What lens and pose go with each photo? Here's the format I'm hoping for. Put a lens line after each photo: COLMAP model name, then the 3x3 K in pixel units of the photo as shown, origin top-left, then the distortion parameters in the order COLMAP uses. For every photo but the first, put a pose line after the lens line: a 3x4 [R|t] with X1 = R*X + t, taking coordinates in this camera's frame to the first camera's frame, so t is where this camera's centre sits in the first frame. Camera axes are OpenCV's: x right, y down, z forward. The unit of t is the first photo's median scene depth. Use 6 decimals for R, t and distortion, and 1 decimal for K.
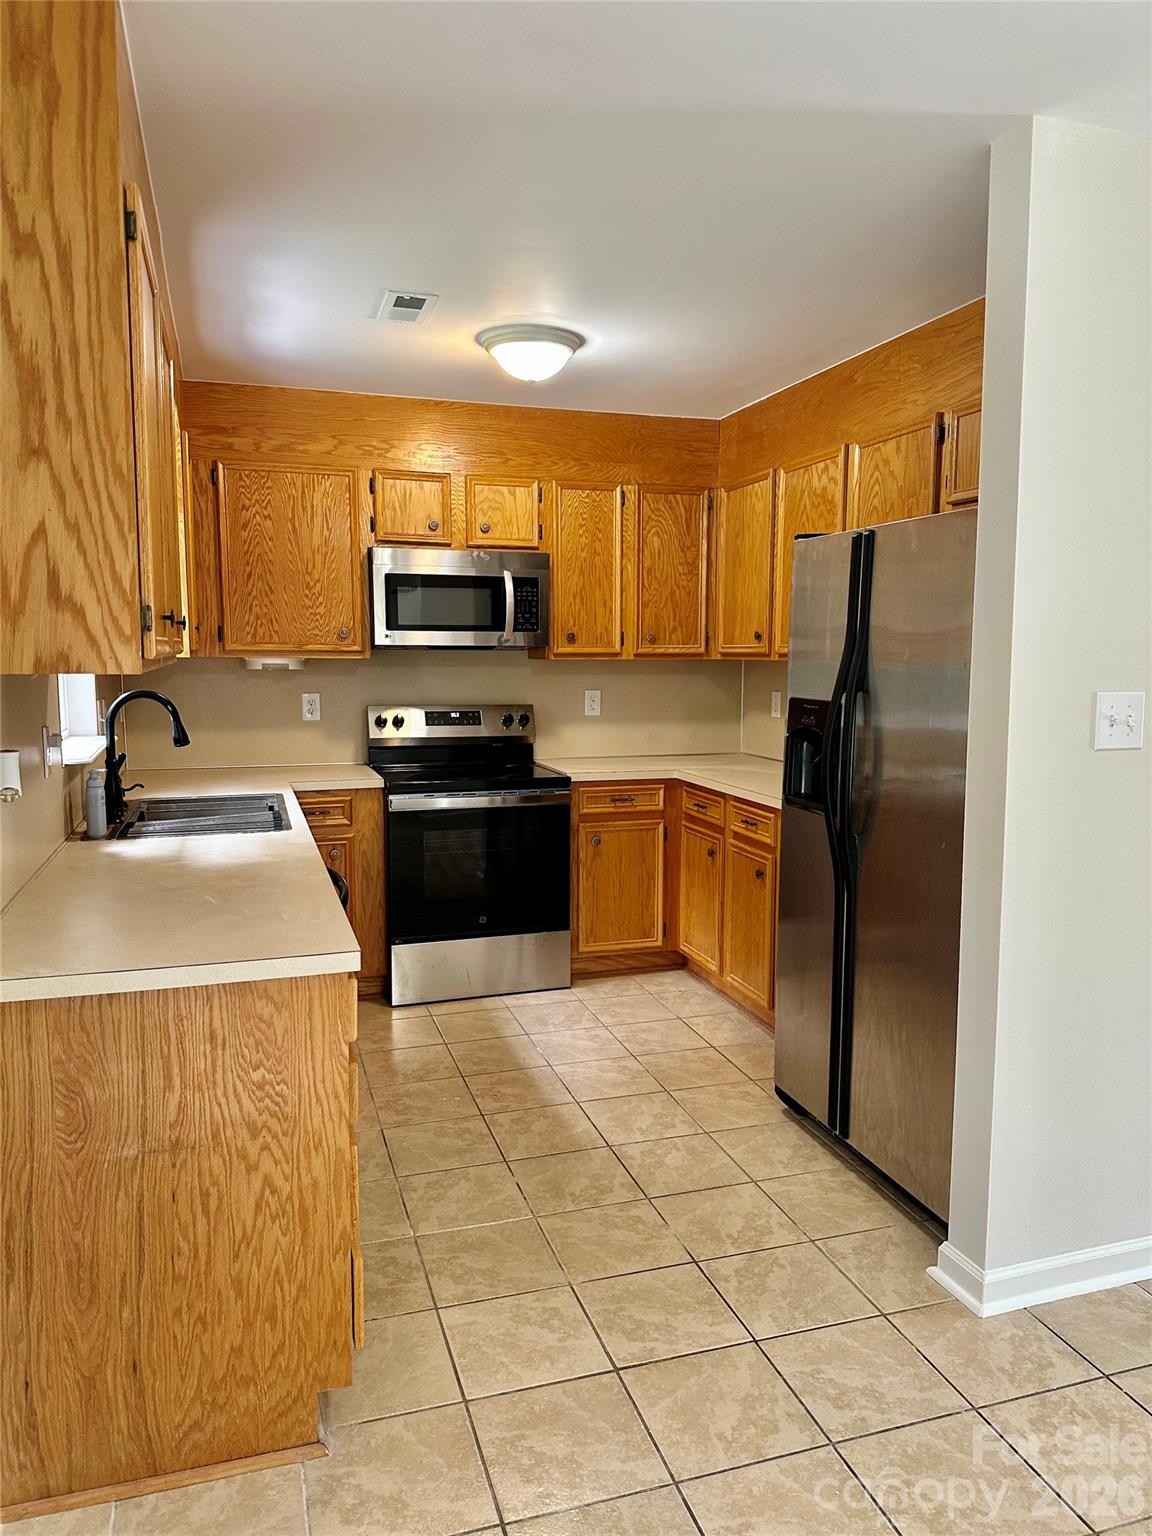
lens RADIAL K [[1079.2, 0, 576.0], [0, 1079.2, 768.0], [0, 0, 1]] dist [0.112798, -0.165794]
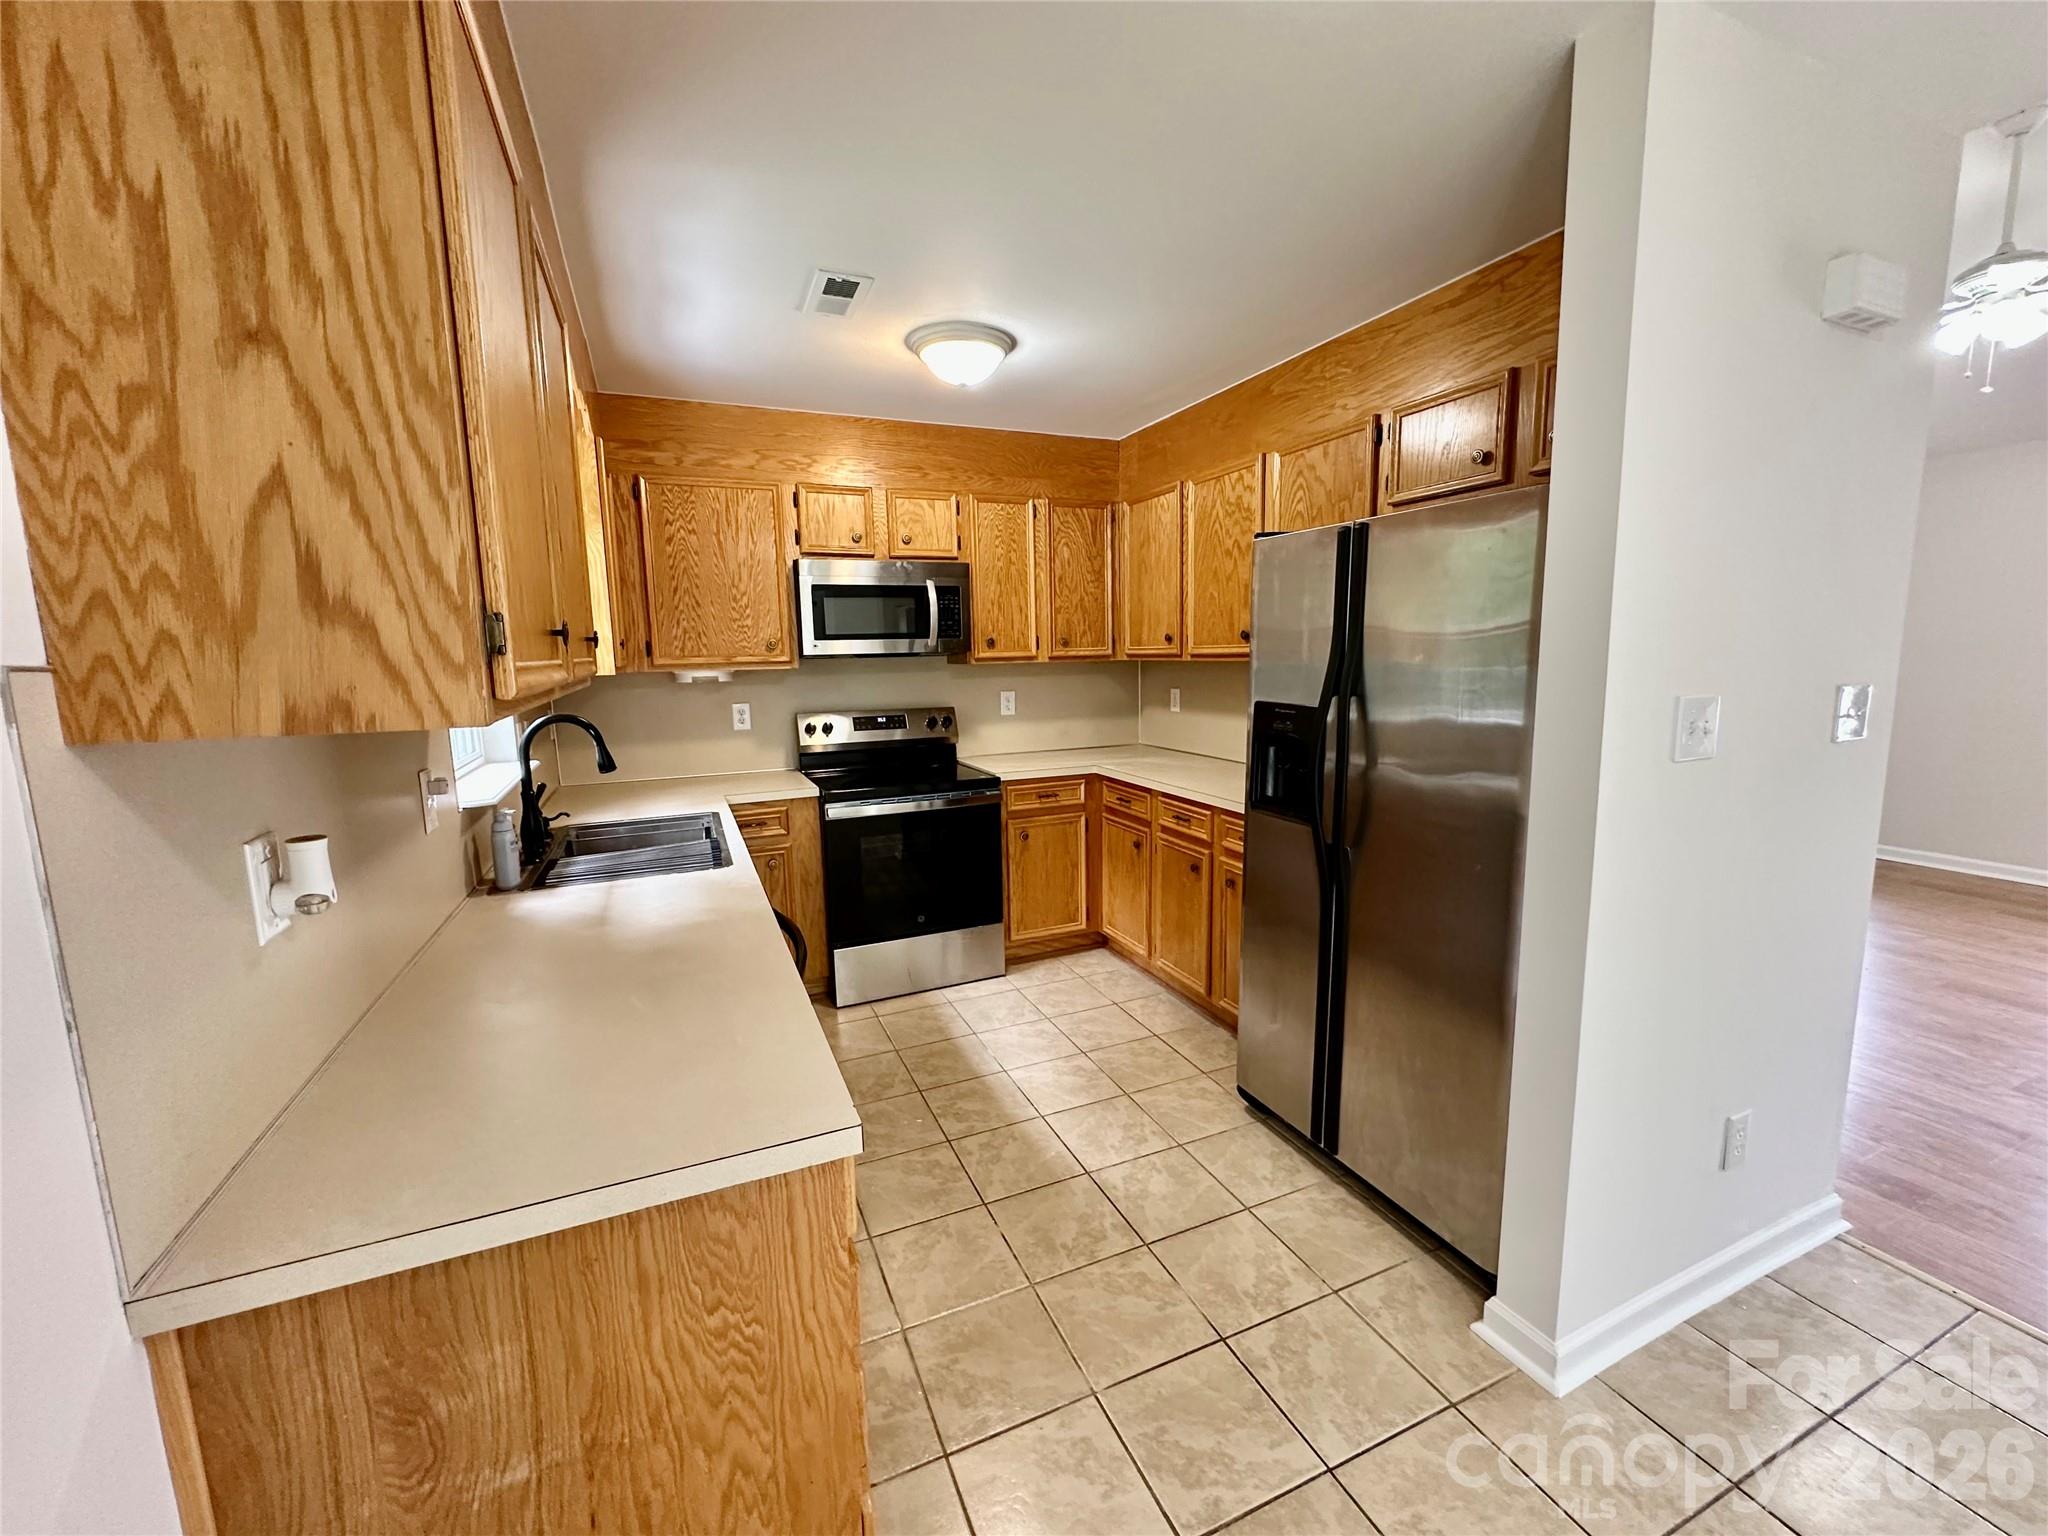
lens RADIAL K [[828.4, 0, 1027.6], [0, 828.4, 762.7], [0, 0, 1]] dist [-0.012014, 0.009819]
pose [[0.994281, -0.036708, 0.100290, -0.069113], [0.034073, 0.999031, 0.027864, -0.032118], [-0.101216, -0.024287, 0.994568, 0.241447]]
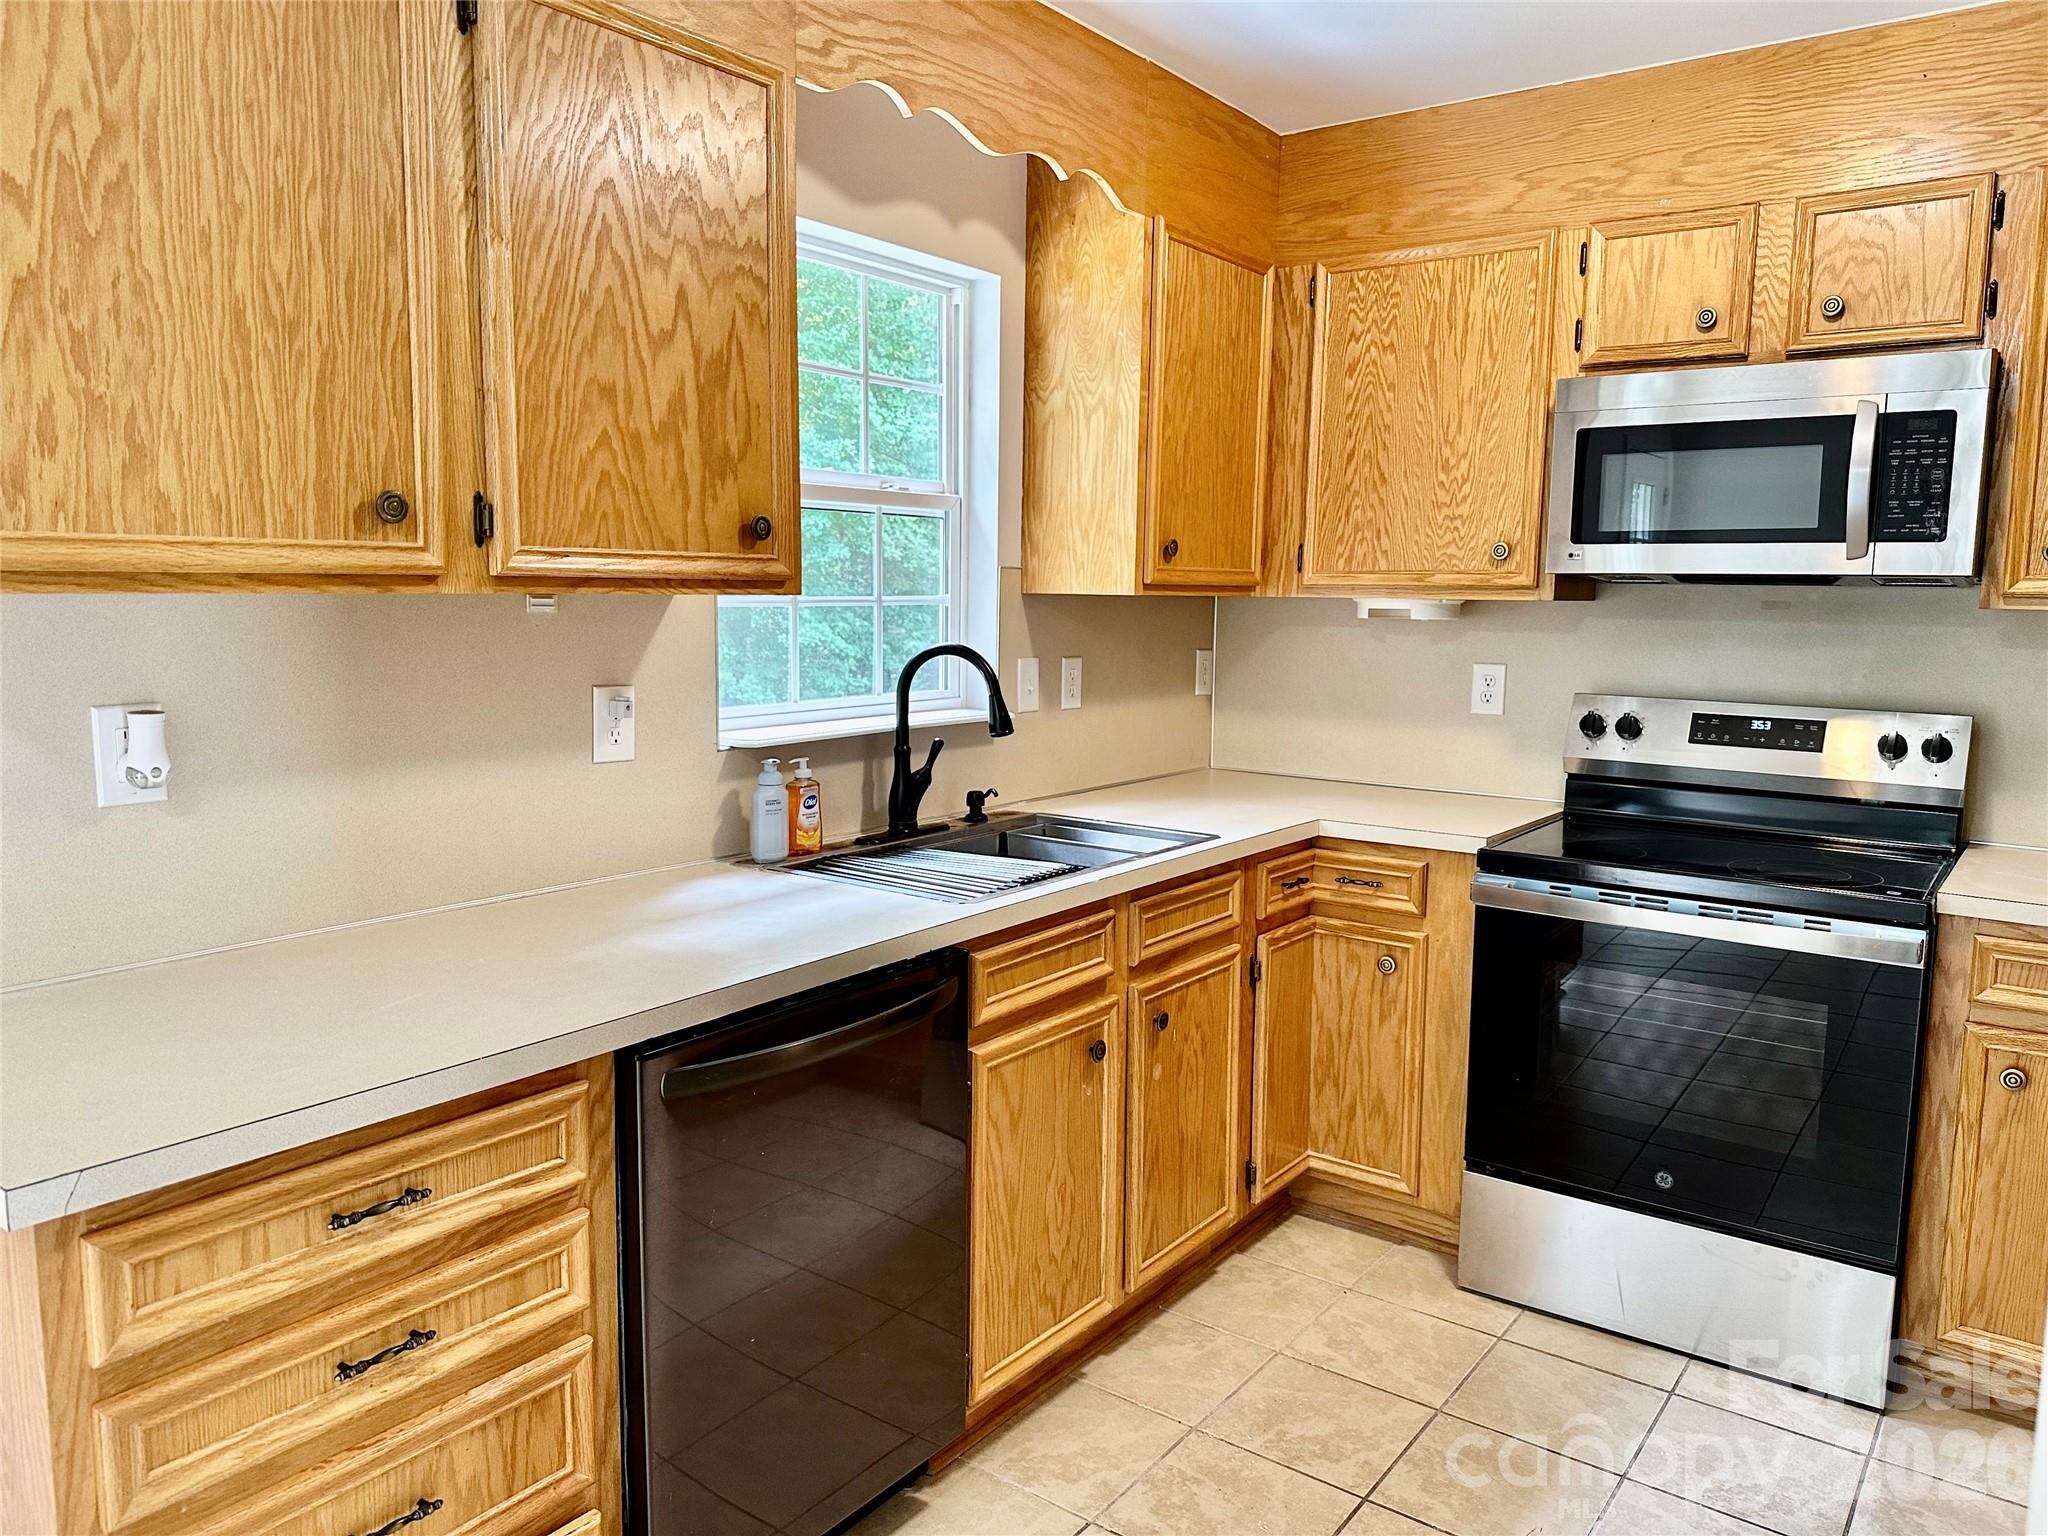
lens RADIAL K [[1475.7, 0, 1027.1], [0, 1475.7, 745.1], [0, 0, 1]] dist [0.117427, -0.171929]
pose [[0.591442, 0.090514, -0.801251, 0.284078], [-0.099153, 0.994302, 0.039132, -0.044568], [0.800228, 0.056302, 0.597047, 0.471572]]
